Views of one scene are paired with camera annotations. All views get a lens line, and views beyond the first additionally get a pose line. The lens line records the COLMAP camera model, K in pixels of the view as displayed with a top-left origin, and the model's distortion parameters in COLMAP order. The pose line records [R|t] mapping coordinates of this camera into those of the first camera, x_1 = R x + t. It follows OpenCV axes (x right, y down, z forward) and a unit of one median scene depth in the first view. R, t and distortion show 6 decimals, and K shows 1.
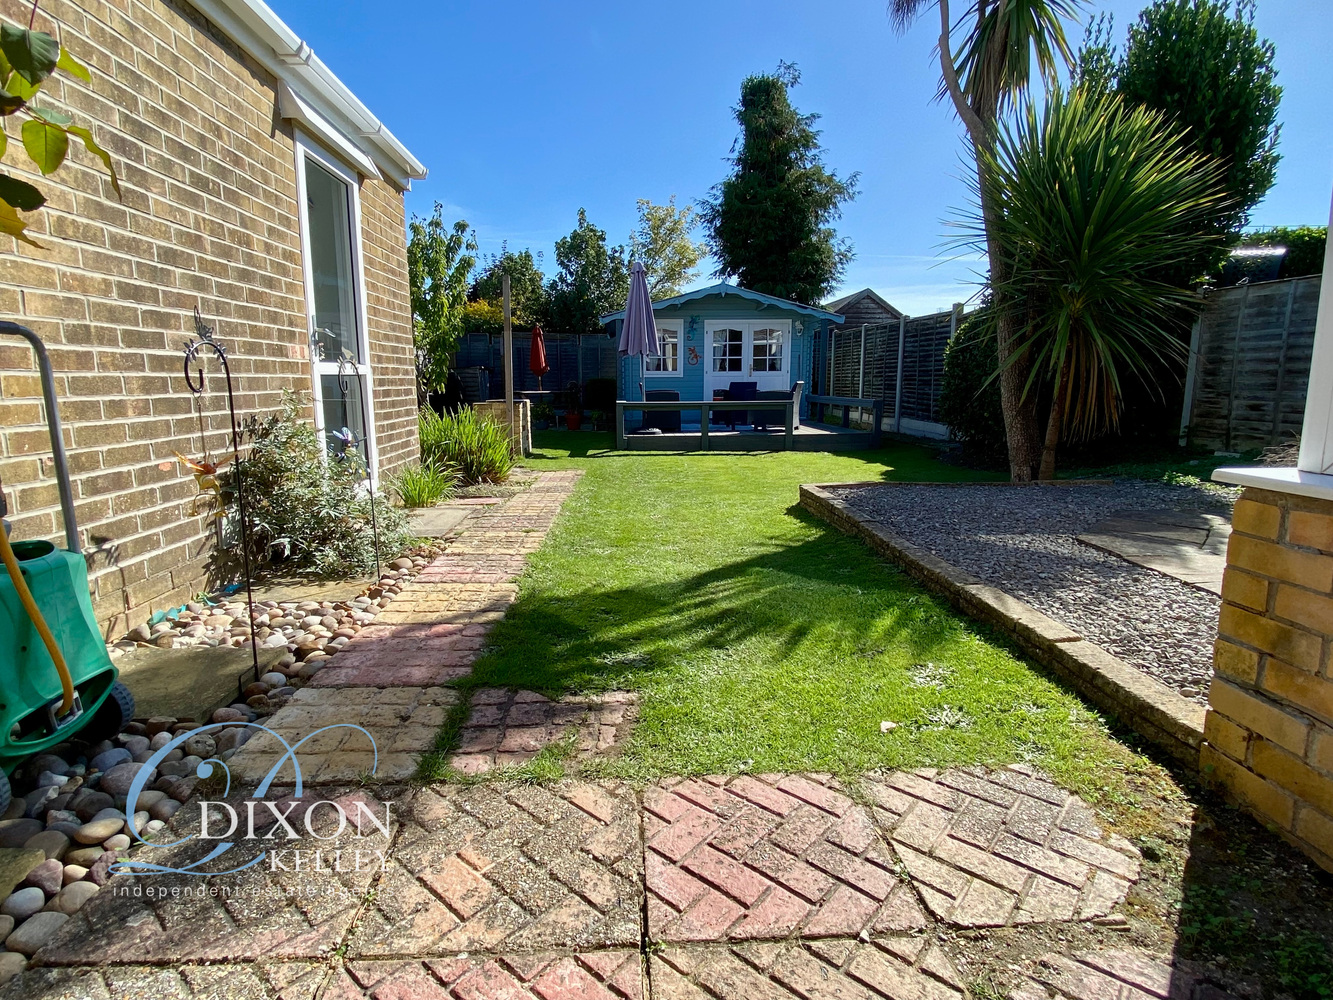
lens RADIAL K [[686.5, 0, 644.8], [0, 686.5, 495.8], [0, 0, 1]] dist [0.016314, -0.000654]
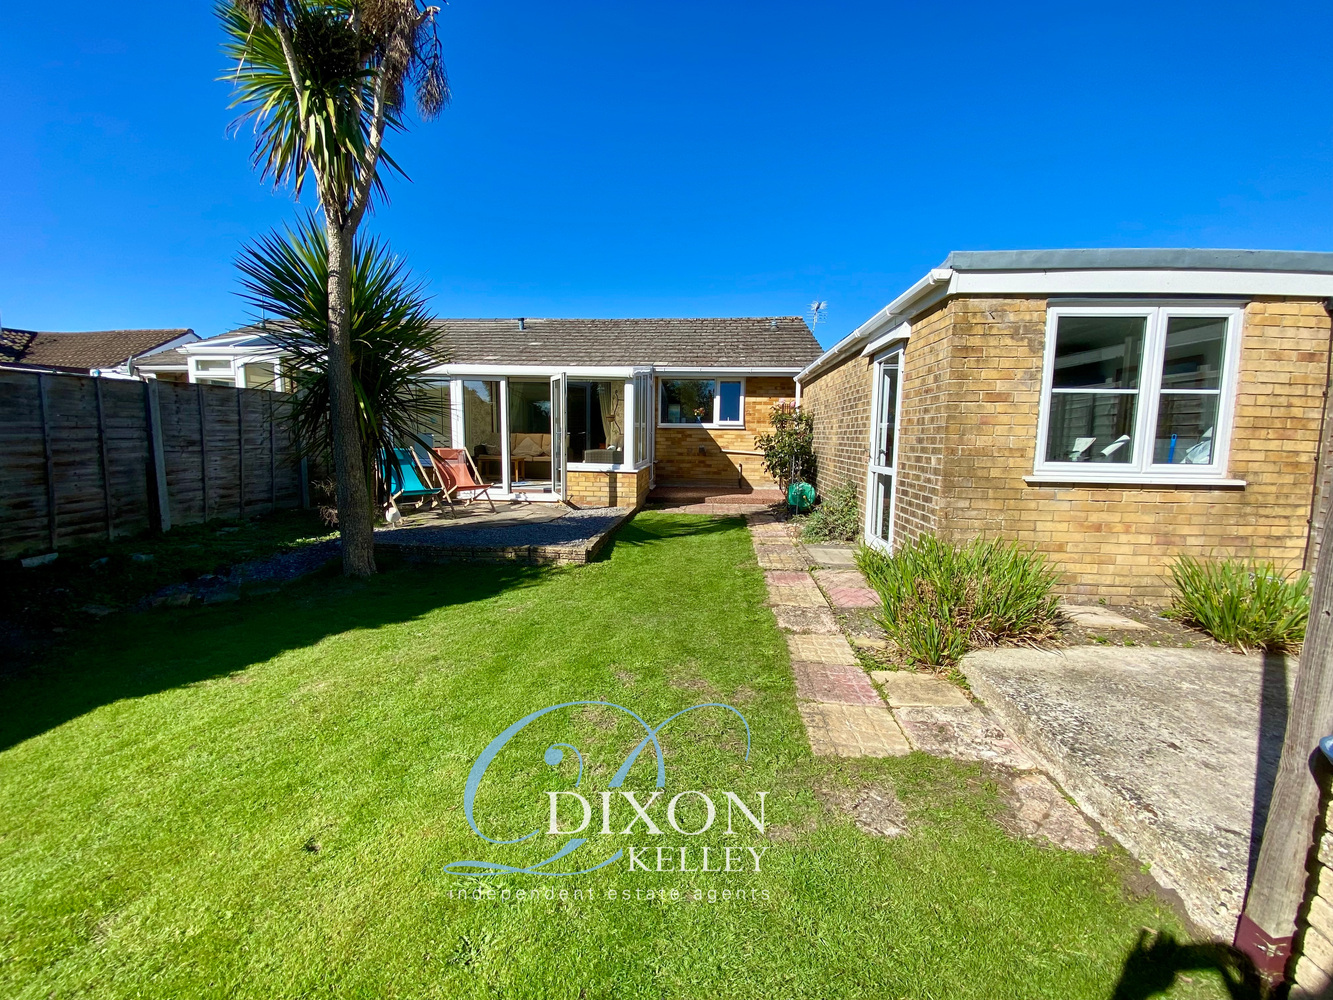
lens RADIAL K [[531.8, 0, 664.1], [0, 531.8, 496.7], [0, 0, 1]] dist [0.024819, -0.021447]
pose [[-0.992603, -0.028182, 0.118086, -0.089391], [0.005777, 0.960617, 0.277815, -0.716452], [-0.121265, 0.276442, -0.953349, 3.420139]]
